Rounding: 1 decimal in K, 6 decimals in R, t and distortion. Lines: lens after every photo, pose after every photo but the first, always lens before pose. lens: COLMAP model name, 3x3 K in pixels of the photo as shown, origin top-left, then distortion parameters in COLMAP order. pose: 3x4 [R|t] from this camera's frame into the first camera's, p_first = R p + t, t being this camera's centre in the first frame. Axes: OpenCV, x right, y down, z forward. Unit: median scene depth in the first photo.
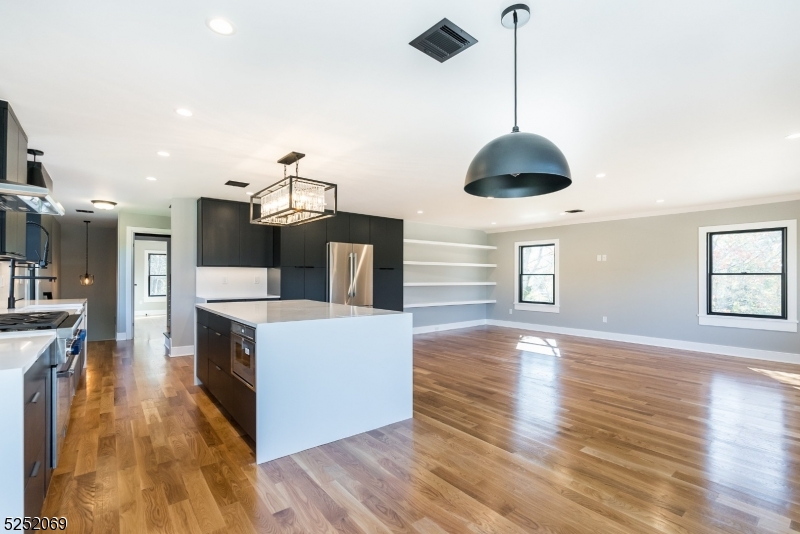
lens RADIAL K [[359.7, 0, 393.2], [0, 359.7, 277.3], [0, 0, 1]] dist [-0.000044, 0.000130]
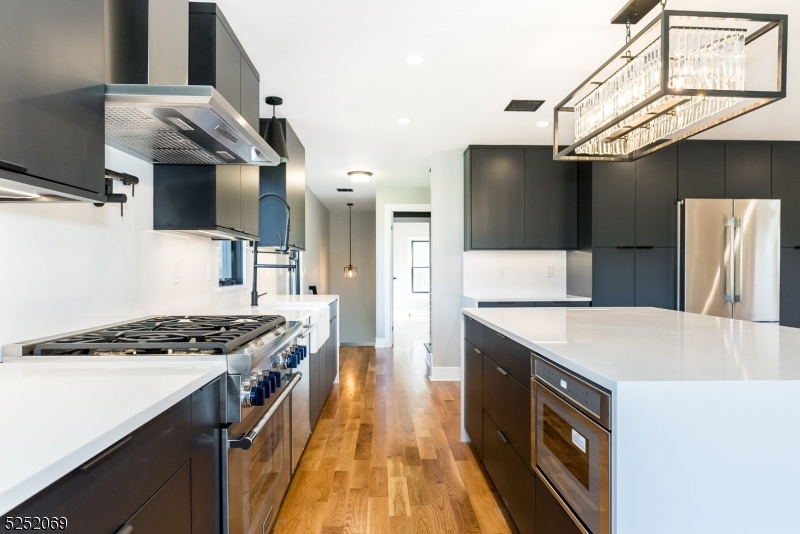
lens RADIAL K [[475.0, 0, 400.8], [0, 475.0, 276.3], [0, 0, 1]] dist [-0.000710, 0.000771]
pose [[0.807527, 0.000958, -0.589830, -0.116318], [0.005896, 0.999936, 0.009695, 0.008408], [0.589801, -0.011307, 0.807470, 0.211410]]
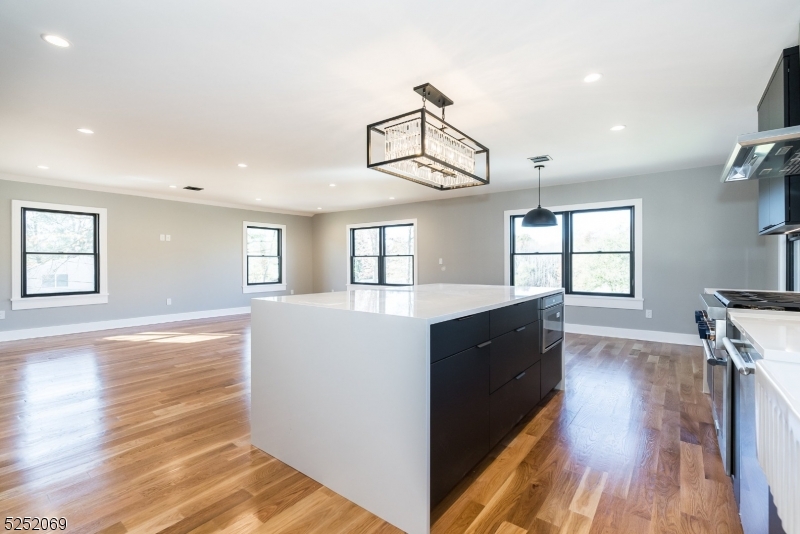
lens RADIAL K [[363.5, 0, 399.2], [0, 363.5, 257.5], [0, 0, 1]] dist [0.000566, 0.000591]
pose [[-0.237501, 0.001051, 0.971387, -0.658493], [0.000052, 0.999999, -0.001069, 0.008284], [-0.971387, -0.000204, -0.237501, 0.812234]]
